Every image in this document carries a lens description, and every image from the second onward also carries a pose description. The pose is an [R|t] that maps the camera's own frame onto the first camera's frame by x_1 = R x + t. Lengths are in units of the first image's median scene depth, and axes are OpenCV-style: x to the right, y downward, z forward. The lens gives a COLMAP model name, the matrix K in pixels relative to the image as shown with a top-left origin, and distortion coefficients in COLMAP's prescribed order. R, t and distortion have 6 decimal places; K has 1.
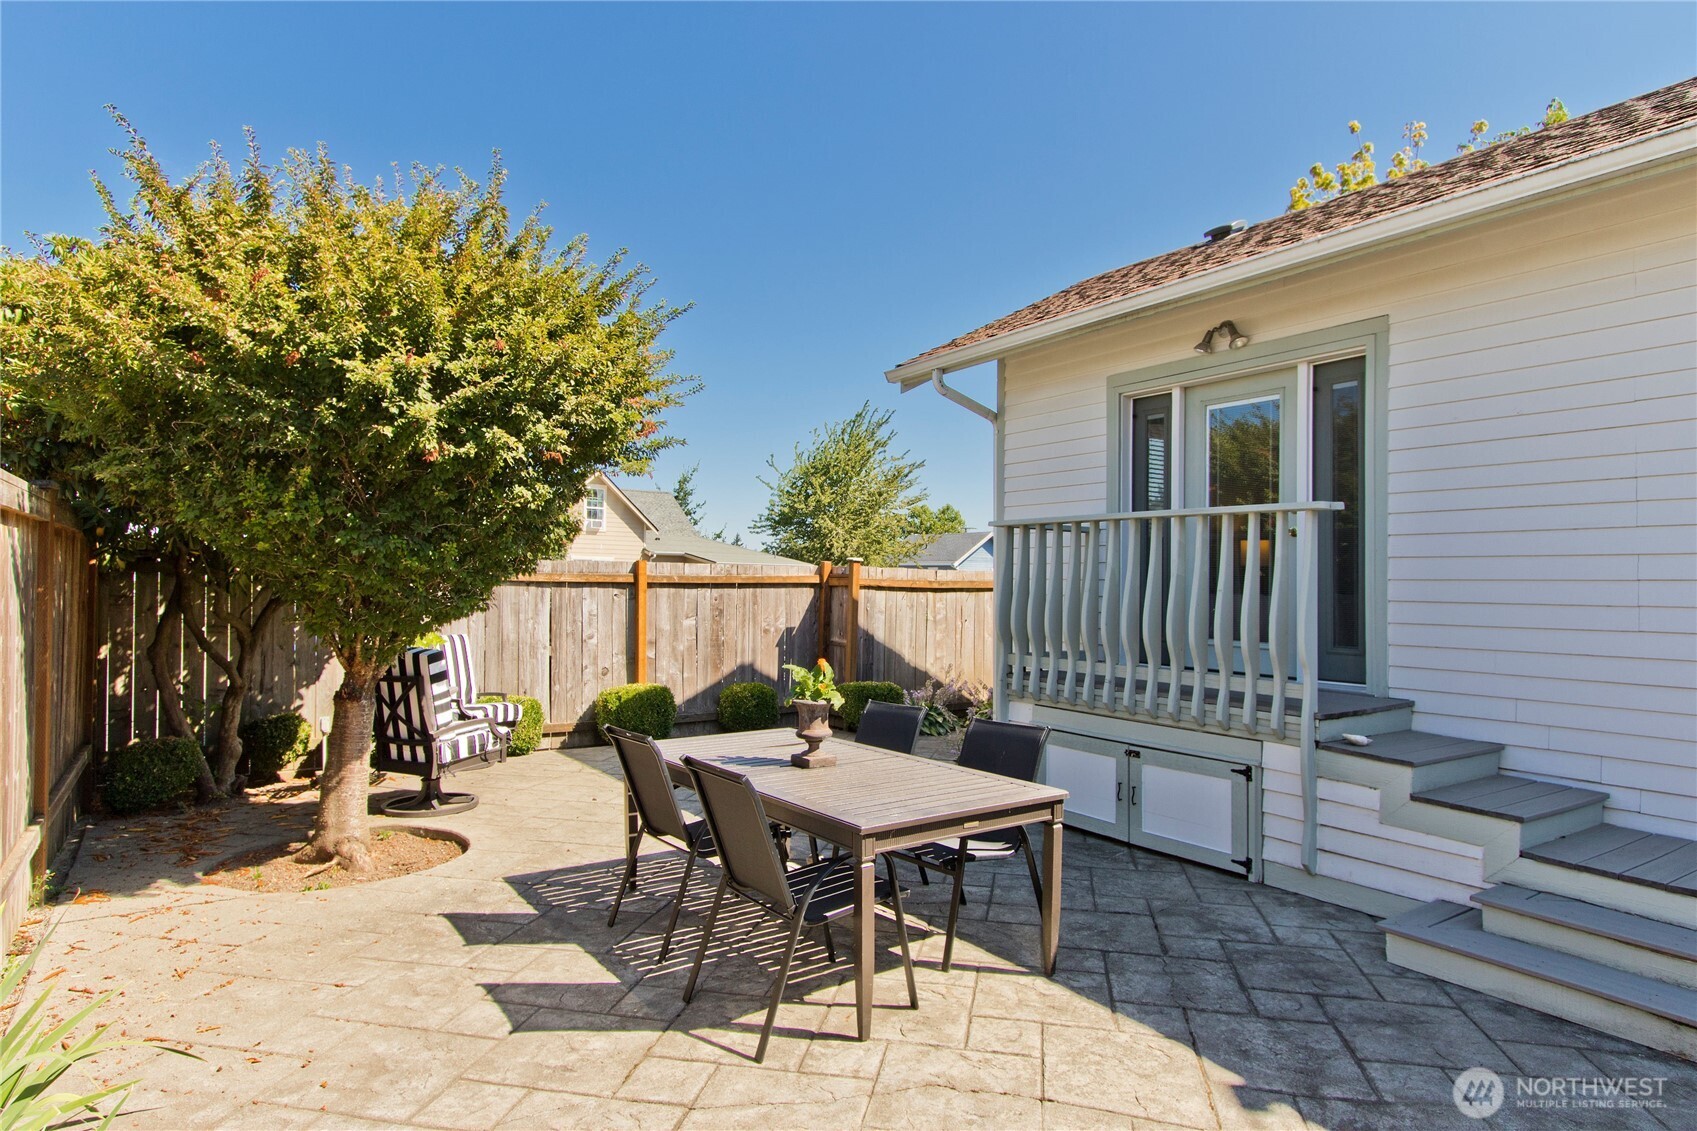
lens RADIAL K [[969.3, 0, 848.5], [0, 969.3, 565.5], [0, 0, 1]] dist [0.004804, 0.000881]
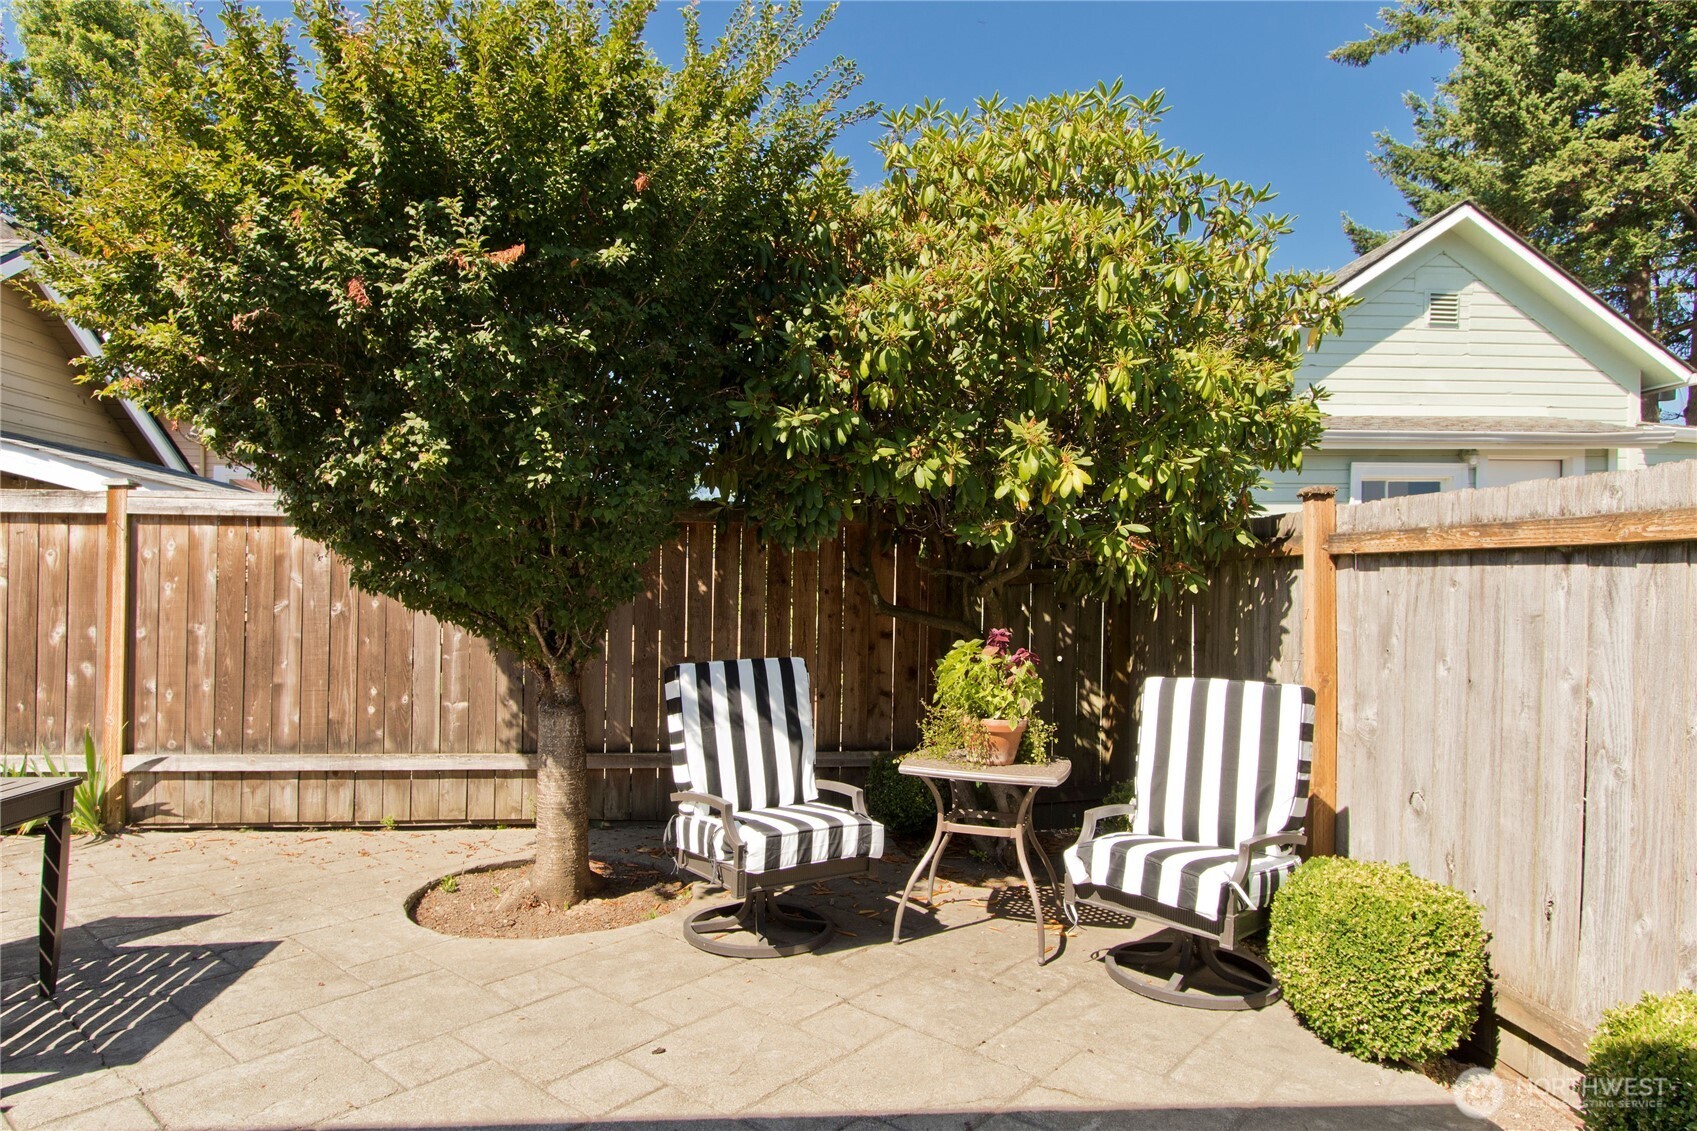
lens RADIAL K [[1028.6, 0, 846.1], [0, 1028.6, 602.6], [0, 0, 1]] dist [0.002688, 0.000811]
pose [[-0.494740, -0.012422, -0.868952, 0.070005], [-0.002744, 0.999915, -0.012732, 0.037989], [0.869037, -0.003914, -0.494732, 1.003640]]
